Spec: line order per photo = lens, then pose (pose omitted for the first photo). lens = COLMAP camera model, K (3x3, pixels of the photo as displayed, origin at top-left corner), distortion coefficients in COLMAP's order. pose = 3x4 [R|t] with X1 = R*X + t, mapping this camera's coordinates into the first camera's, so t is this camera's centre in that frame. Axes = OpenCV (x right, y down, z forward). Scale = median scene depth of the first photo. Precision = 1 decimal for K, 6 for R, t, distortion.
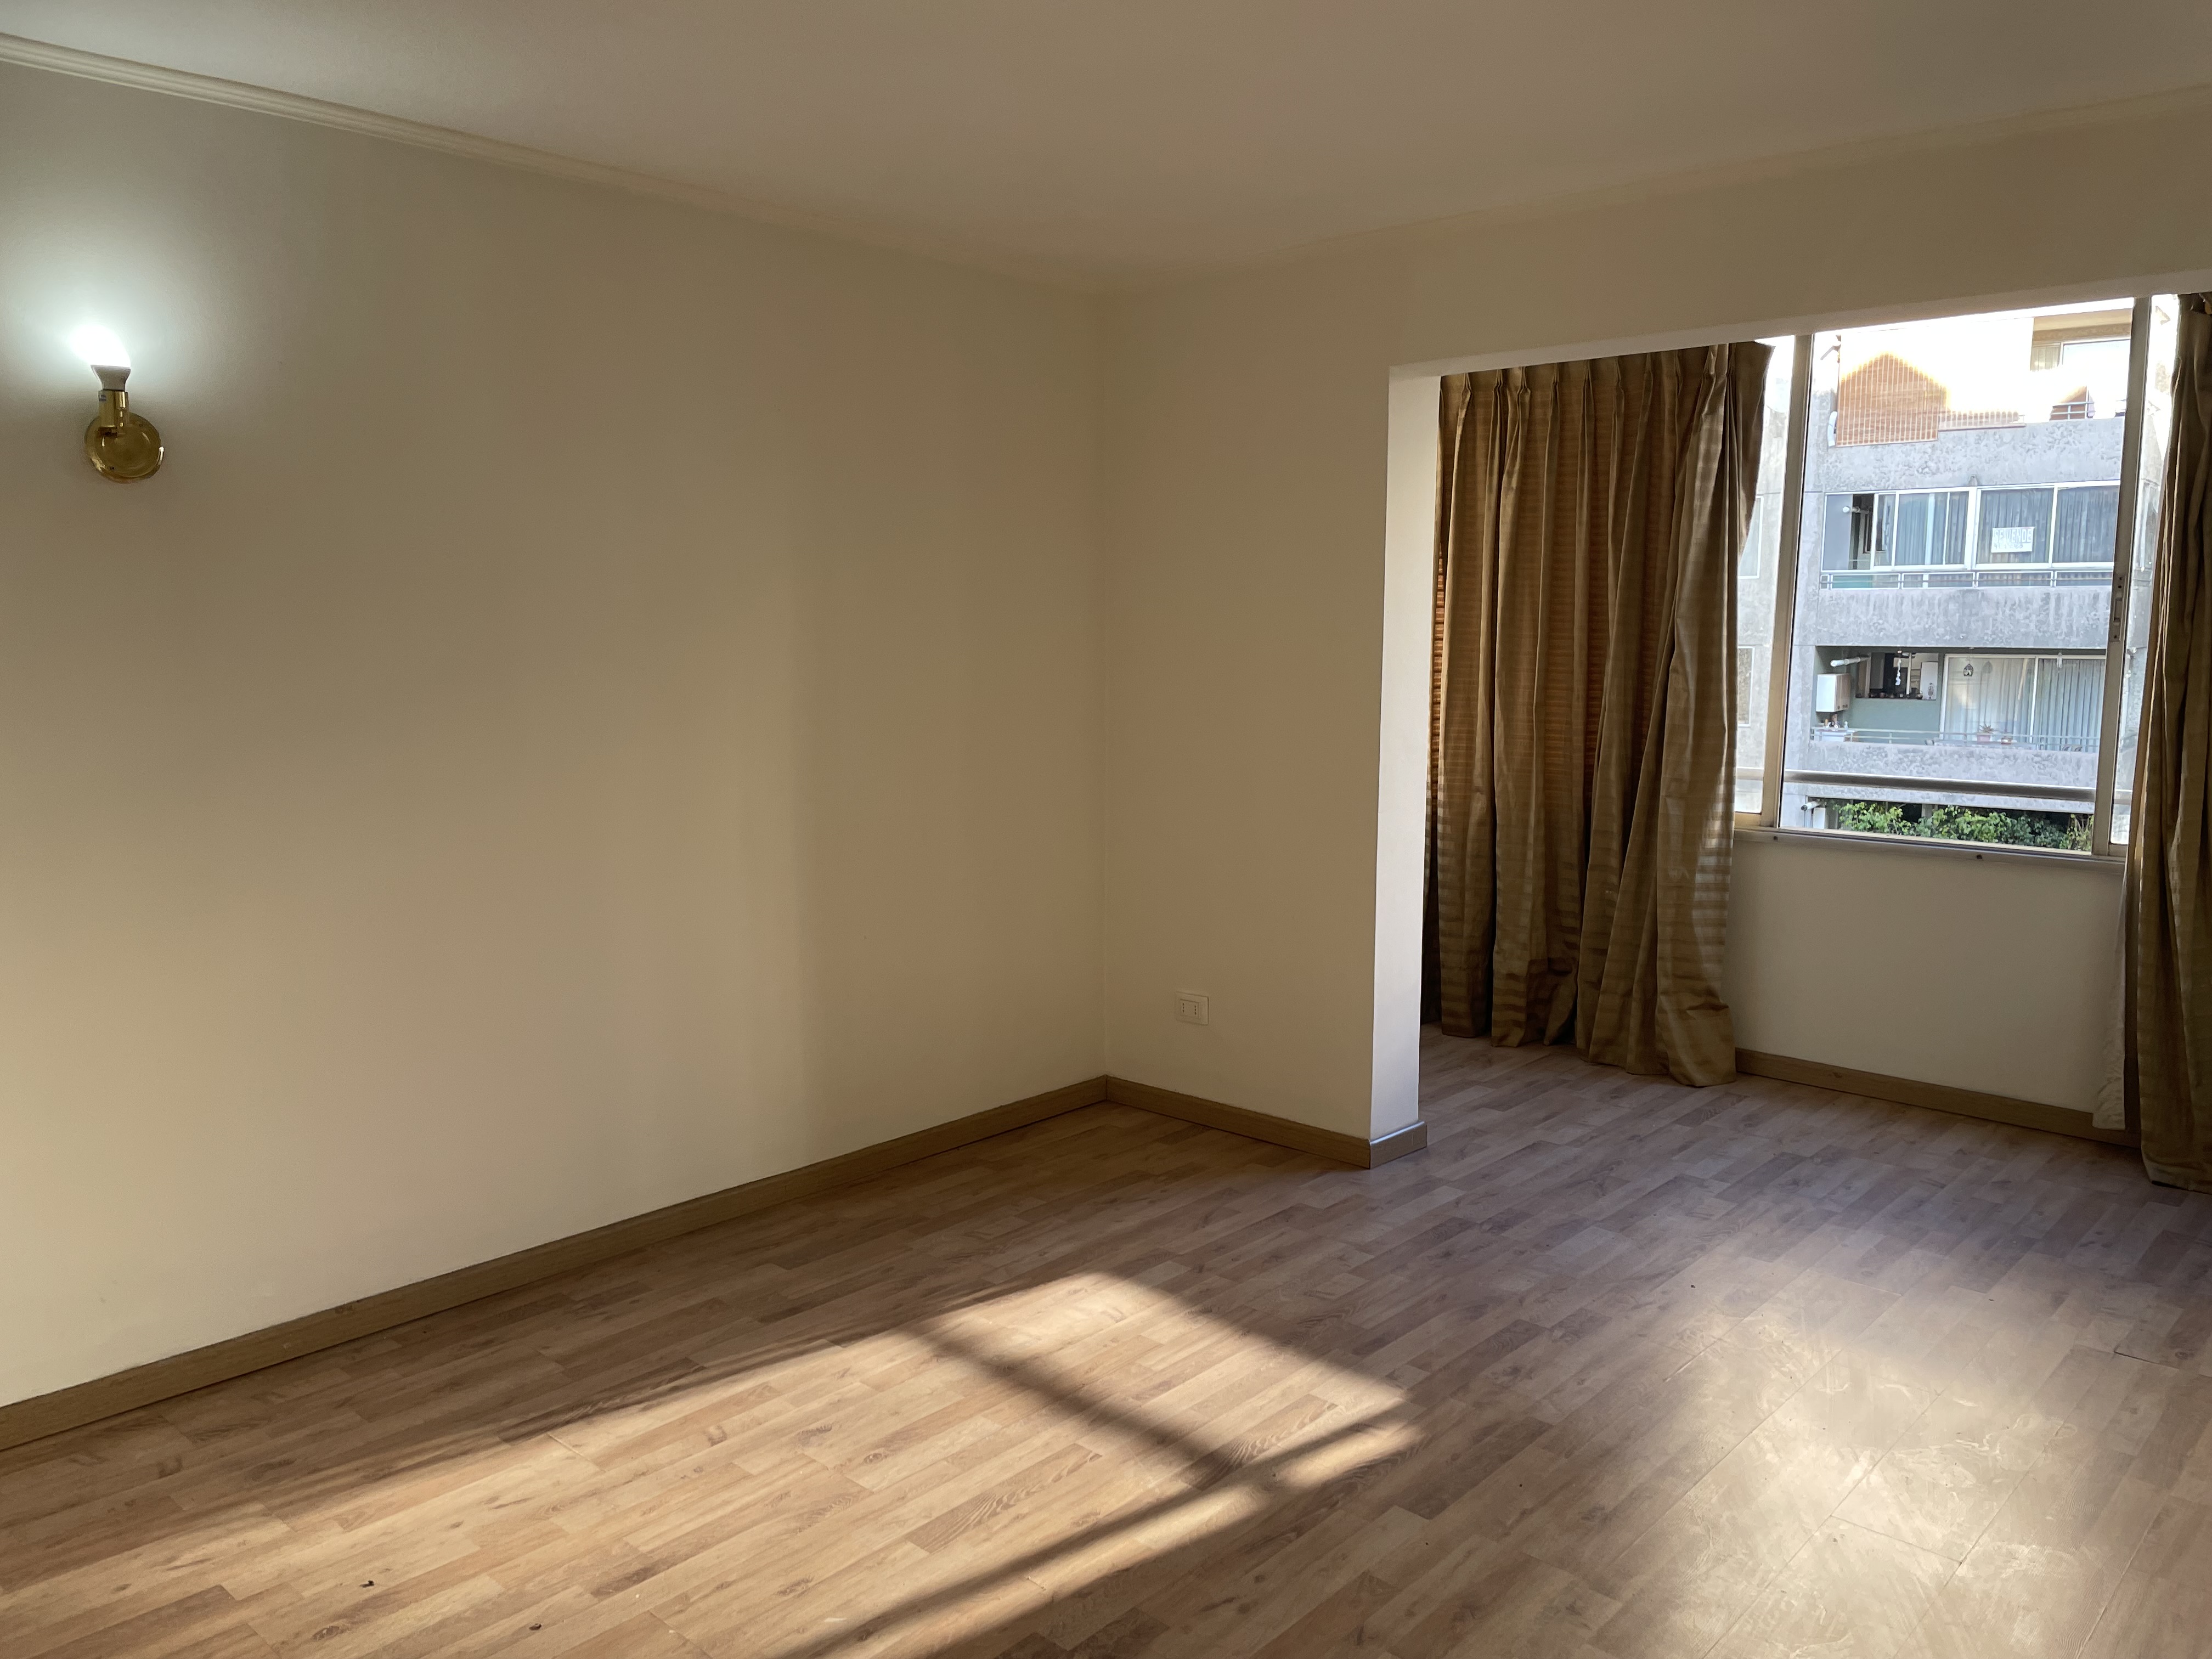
lens RADIAL K [[1670.9, 0, 1118.5], [0, 1670.9, 841.2], [0, 0, 1]] dist [0.119188, -0.148060]
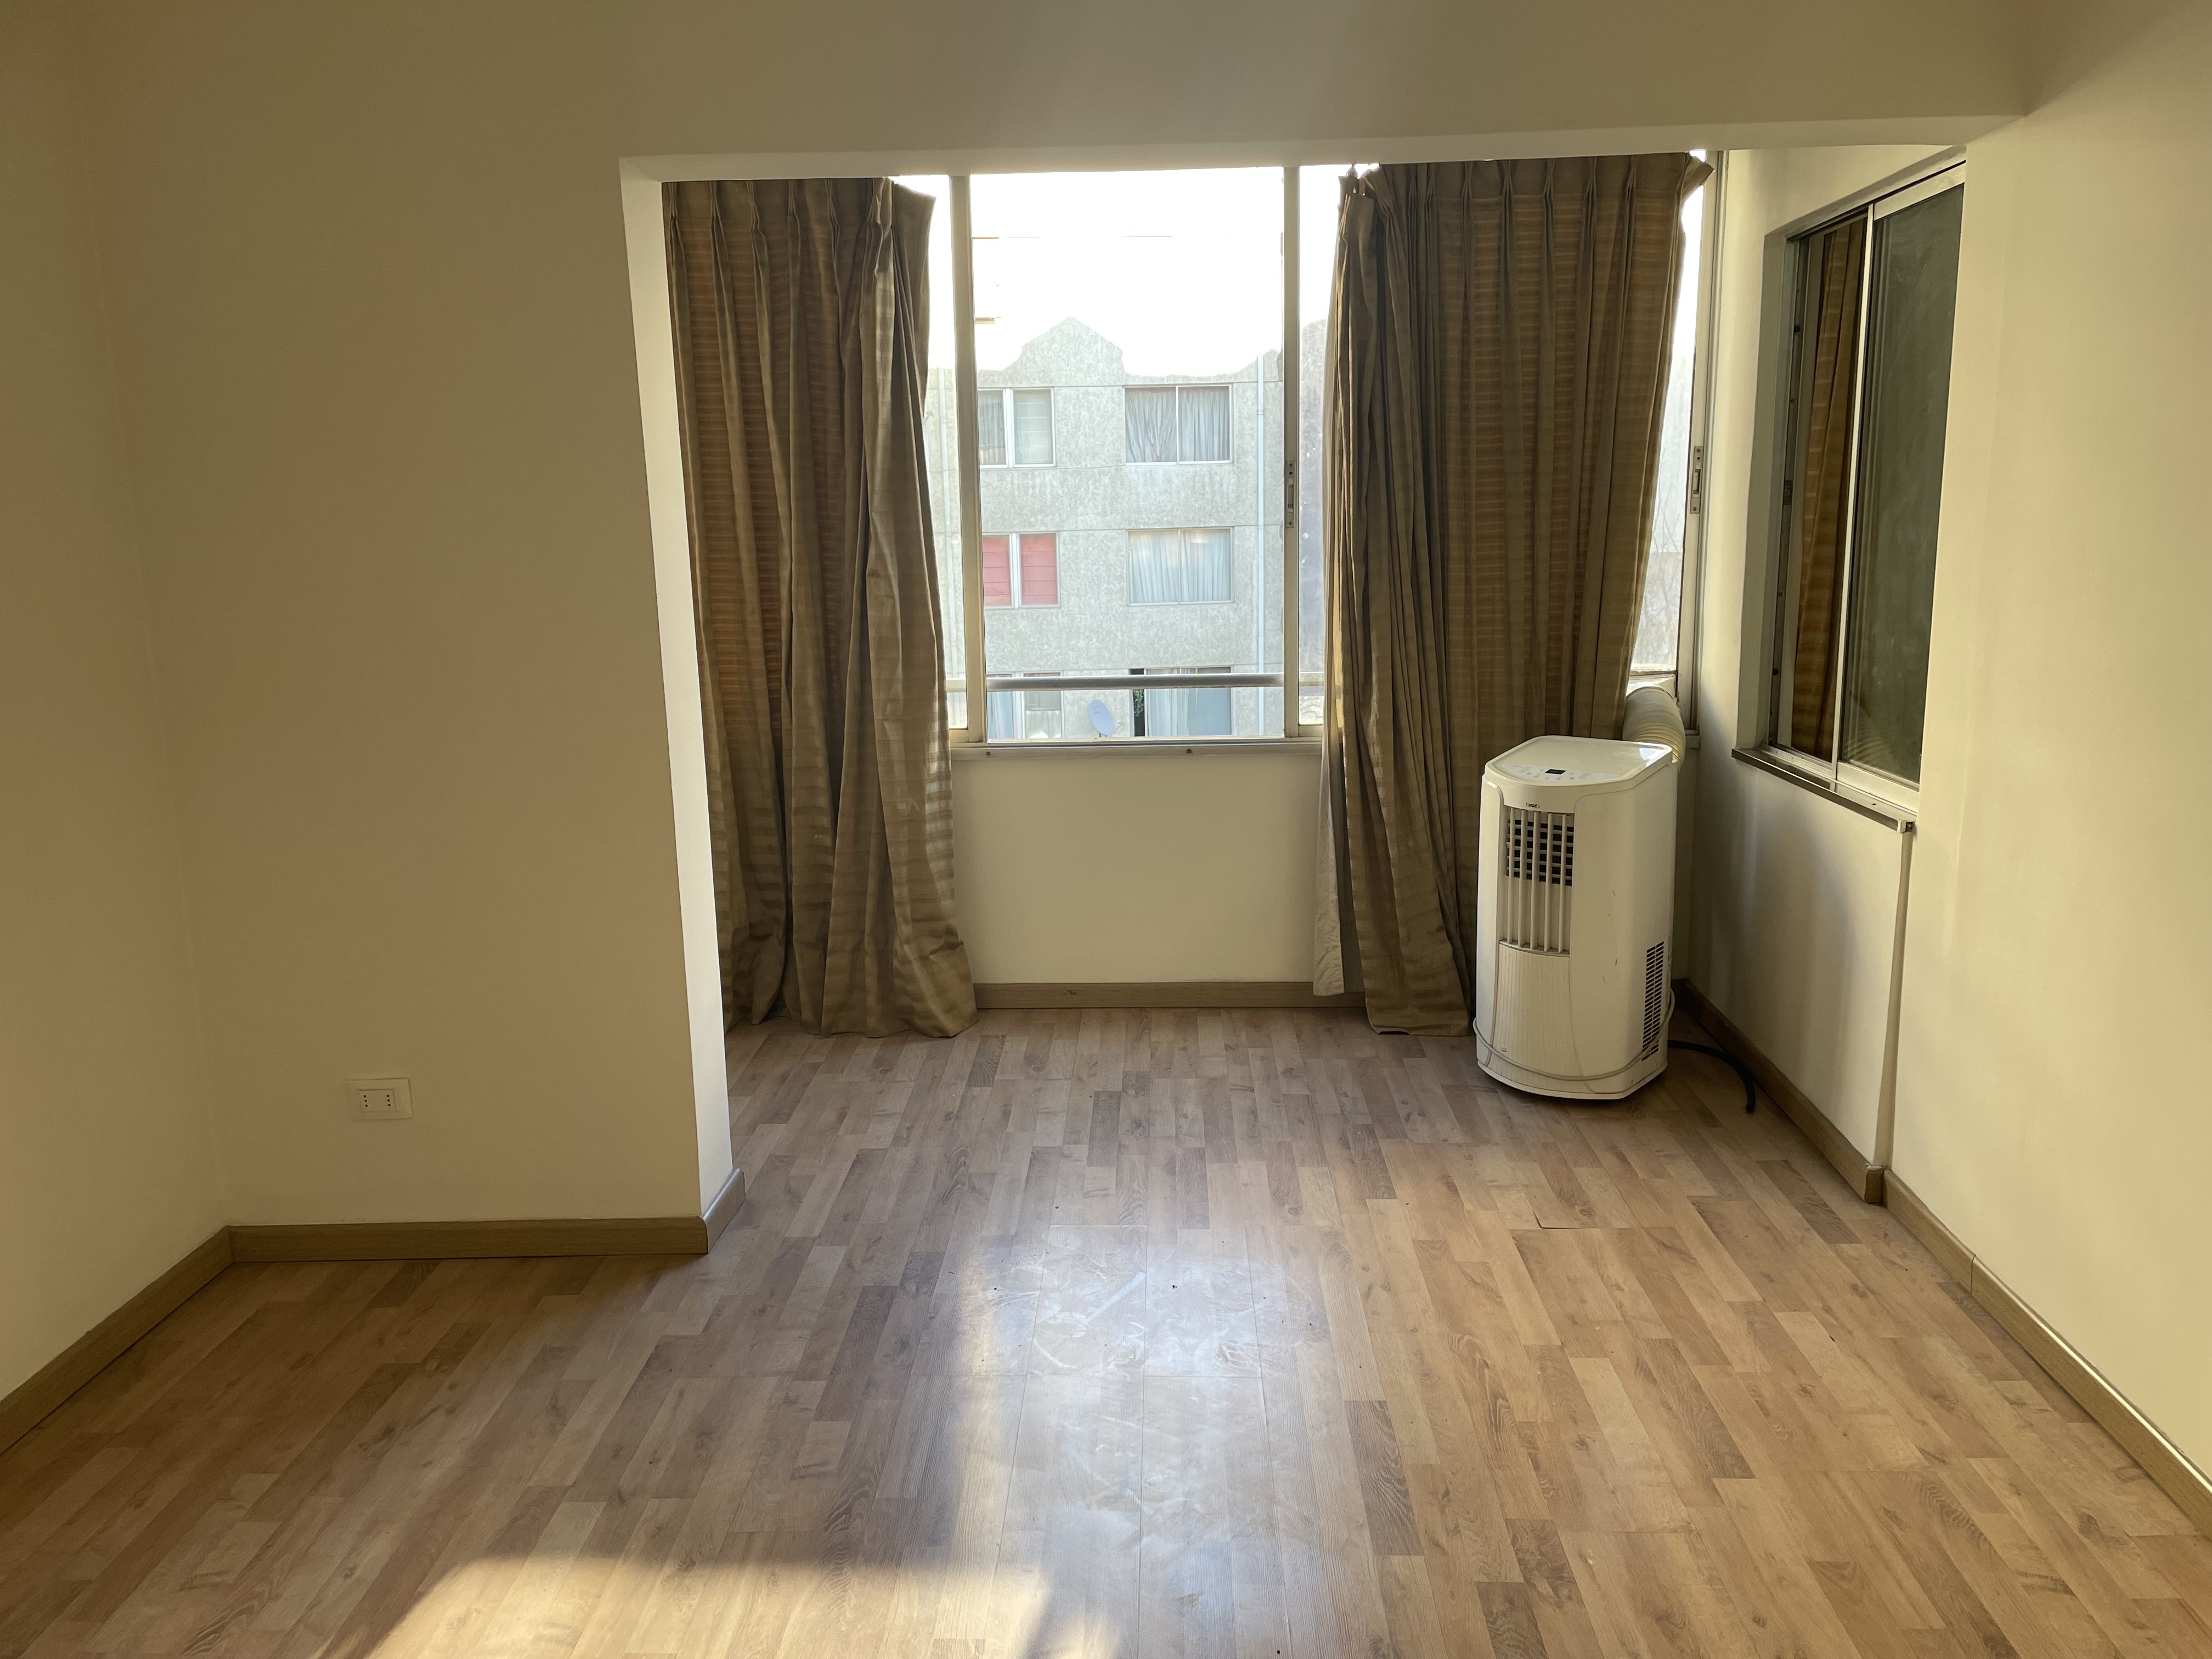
lens RADIAL K [[1670.9, 0, 1118.5], [0, 1670.9, 841.2], [0, 0, 1]] dist [0.119188, -0.148060]
pose [[0.761427, -0.148199, 0.631084, -0.163721], [0.109909, 0.988936, 0.099626, -0.044163], [-0.638866, -0.006496, 0.769291, 0.301118]]
